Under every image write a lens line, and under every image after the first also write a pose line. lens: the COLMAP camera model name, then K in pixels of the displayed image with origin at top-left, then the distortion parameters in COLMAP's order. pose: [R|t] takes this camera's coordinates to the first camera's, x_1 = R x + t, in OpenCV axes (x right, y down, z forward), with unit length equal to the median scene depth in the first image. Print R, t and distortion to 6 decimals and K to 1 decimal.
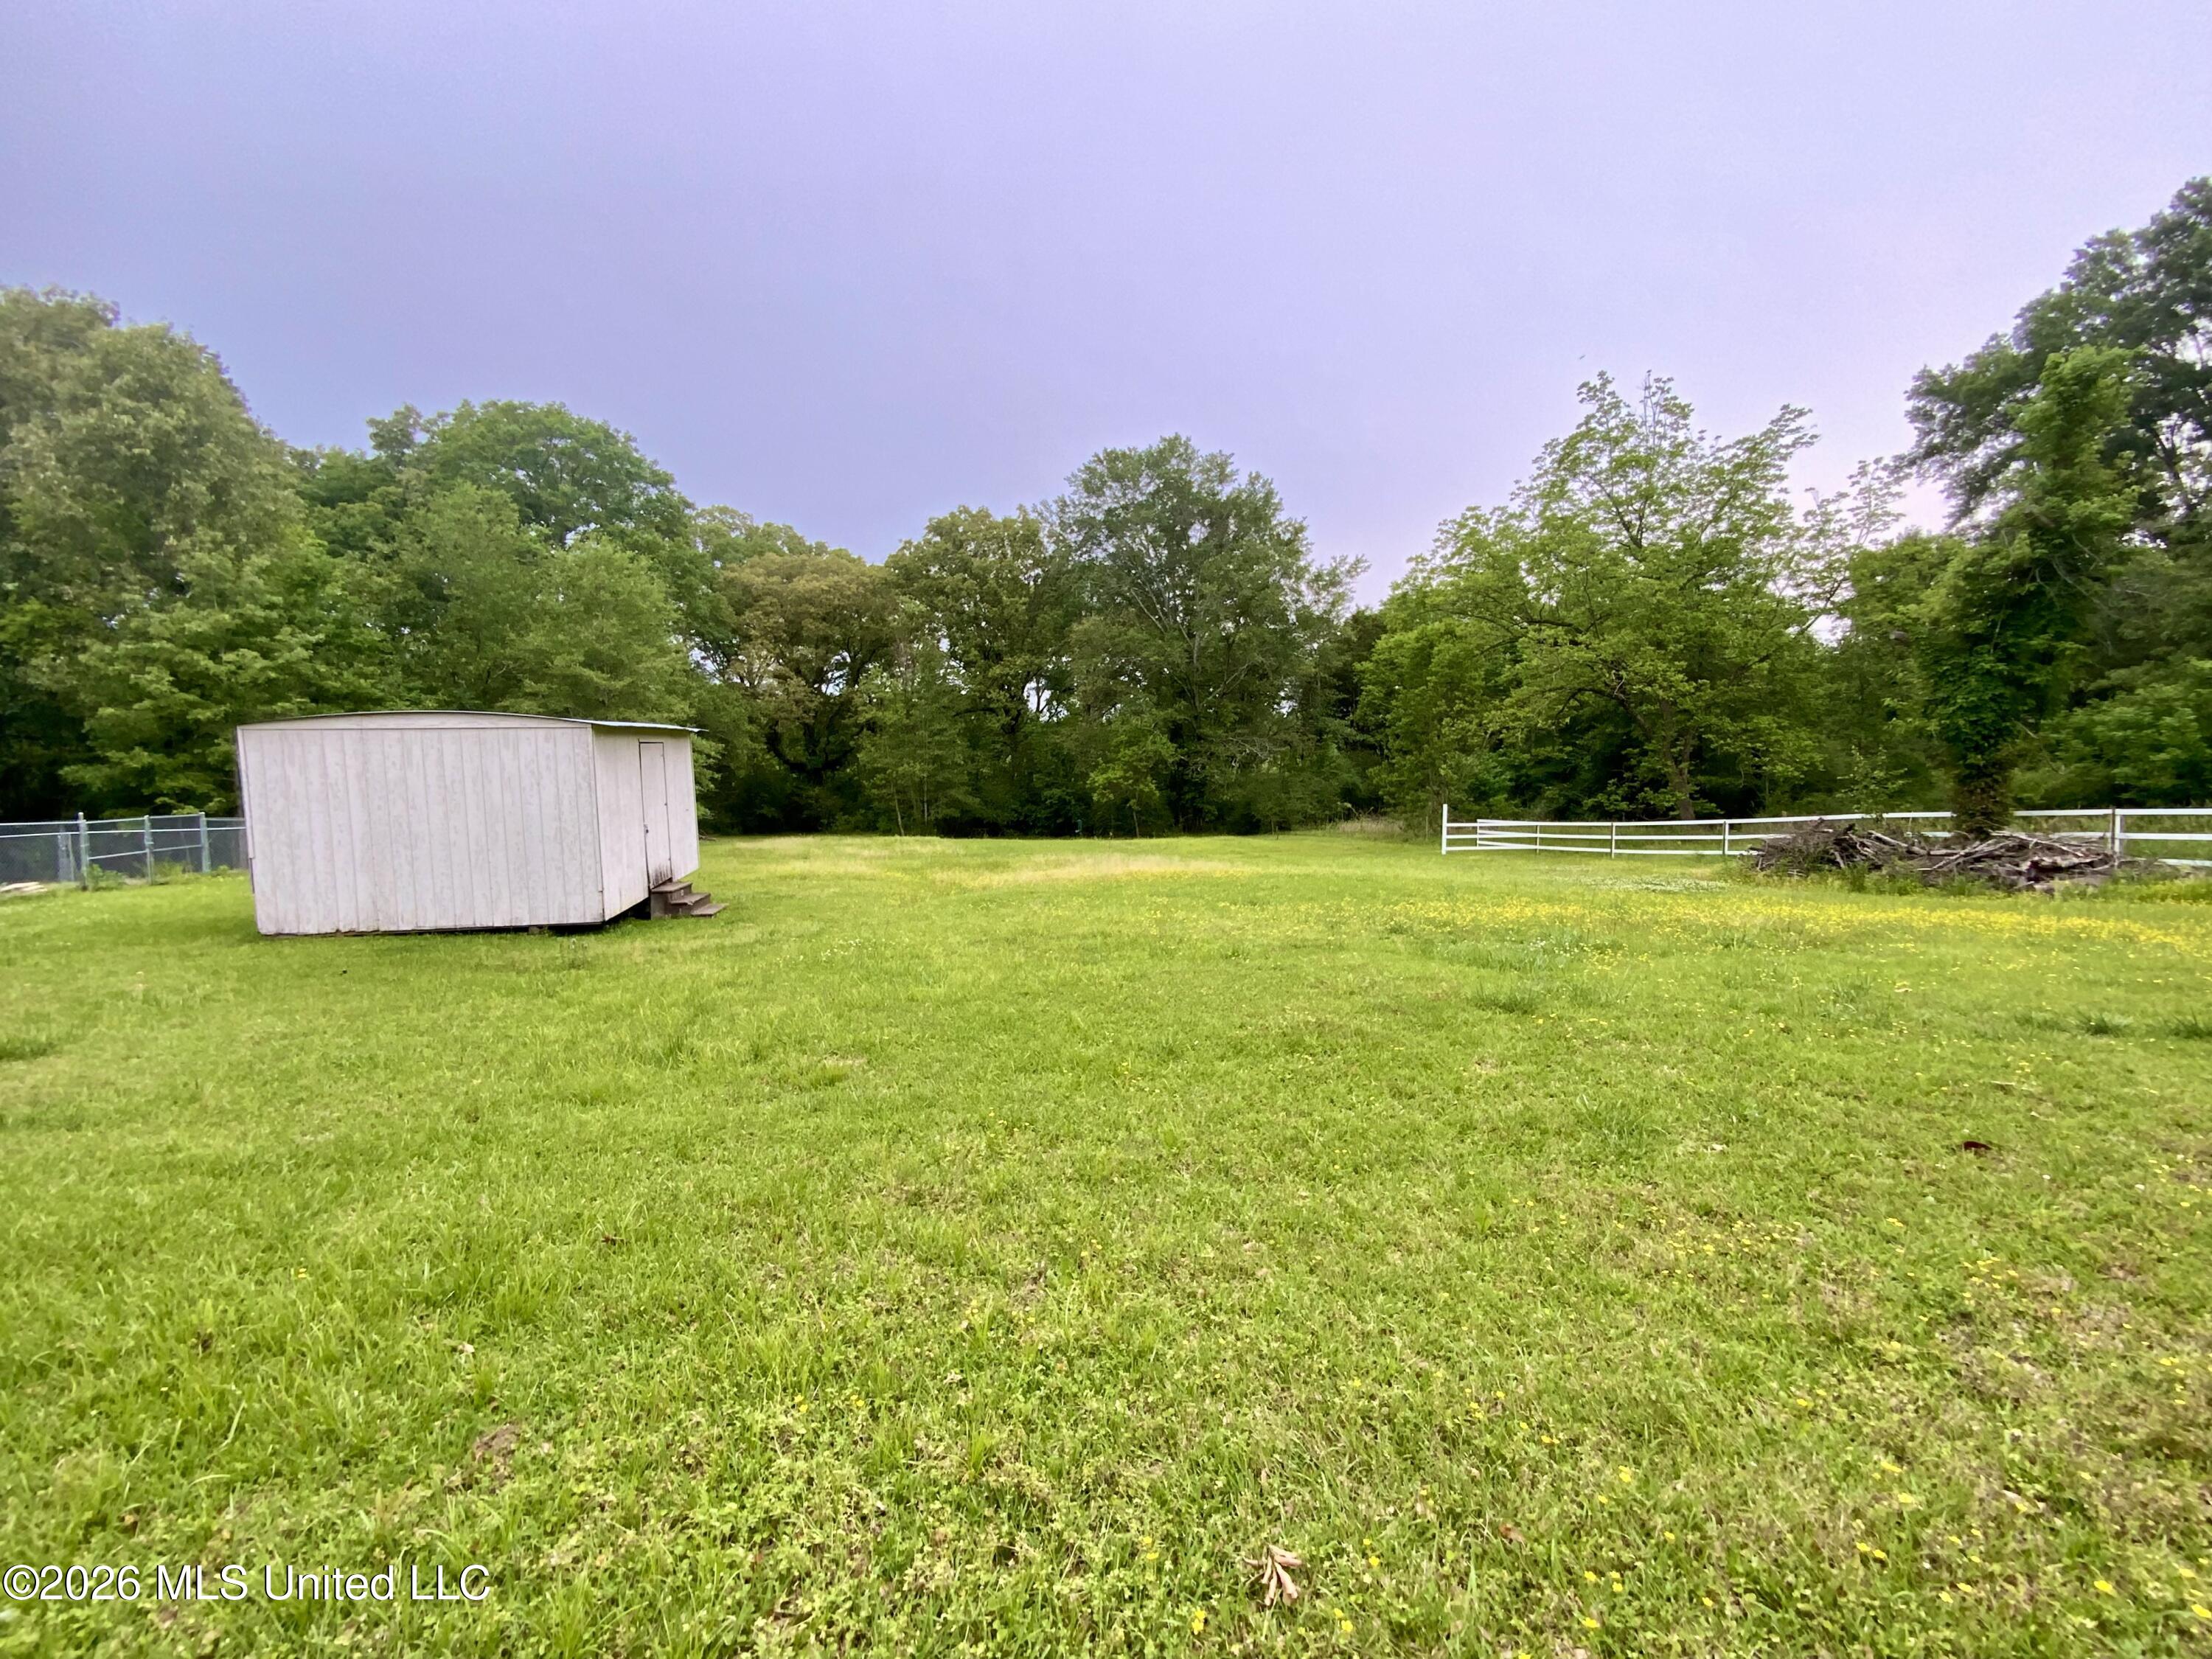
lens RADIAL K [[894.5, 0, 1097.1], [0, 894.5, 885.9], [0, 0, 1]] dist [-0.000360, -0.009775]
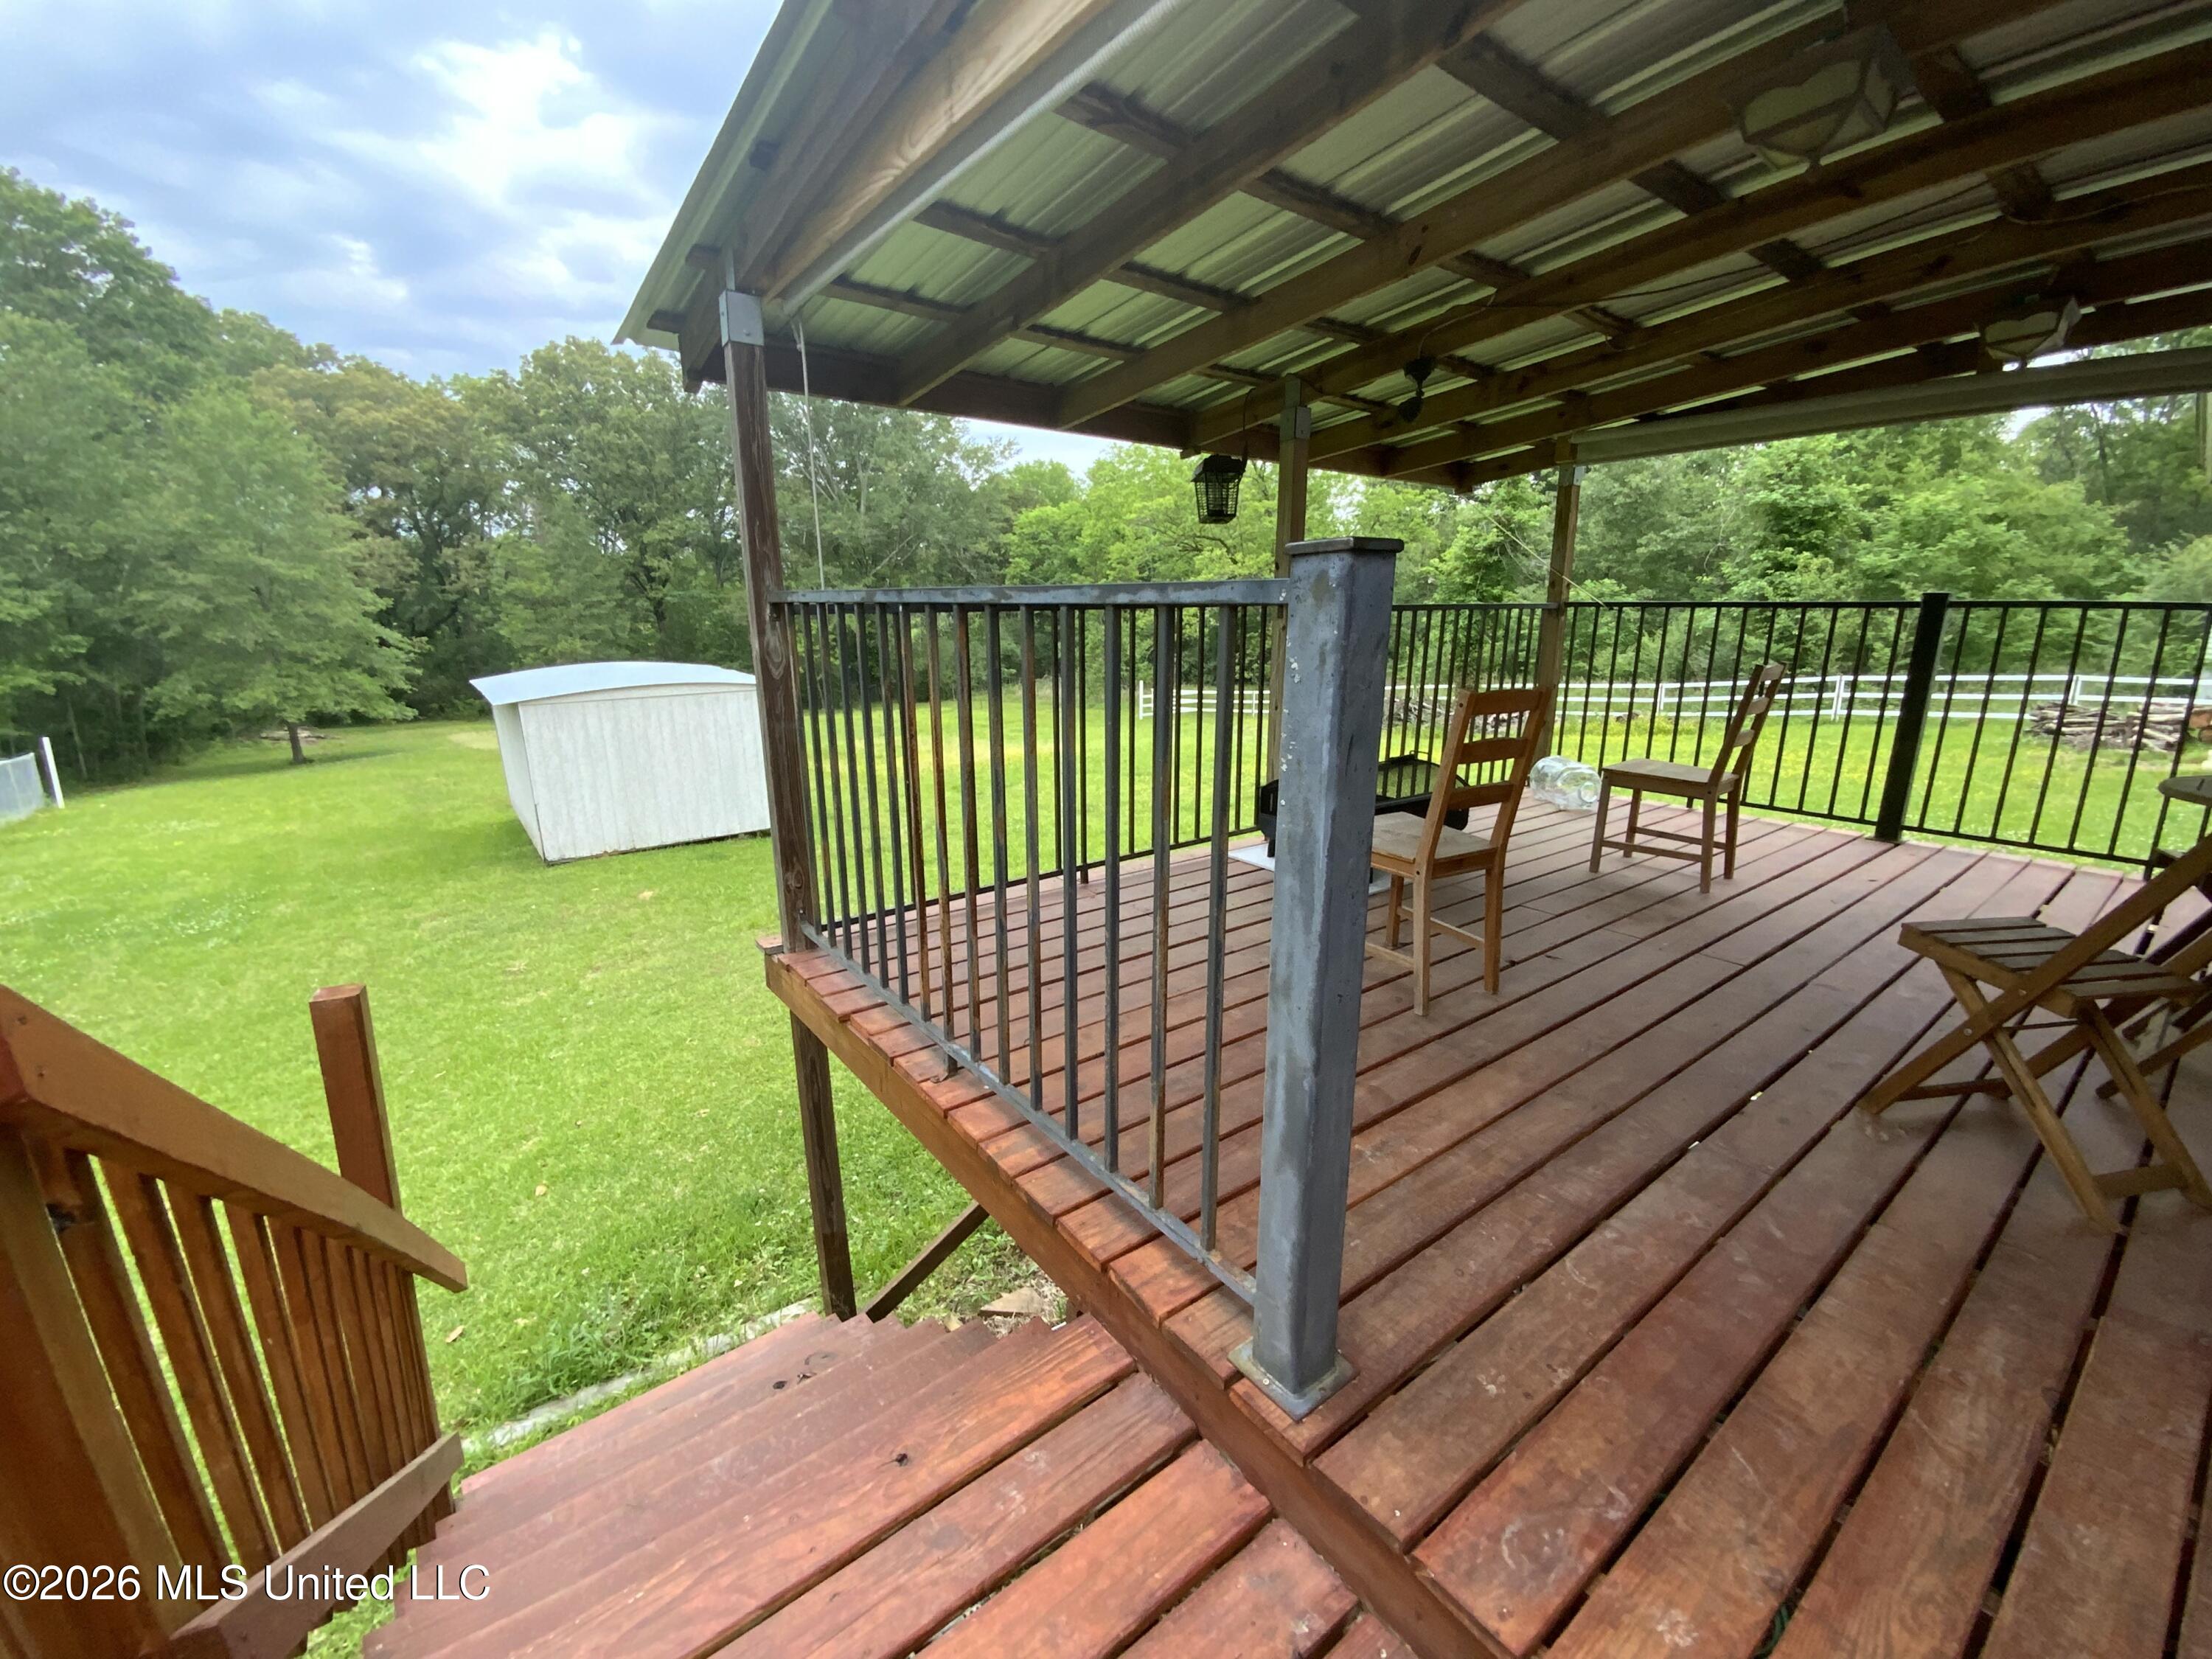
lens RADIAL K [[894.5, 0, 1097.1], [0, 894.5, 885.9], [0, 0, 1]] dist [-0.000360, -0.009775]
pose [[0.901835, -0.128832, 0.412426, -0.296540], [0.060182, 0.982663, 0.175362, -0.036274], [-0.427868, -0.133327, 0.893953, -0.212367]]
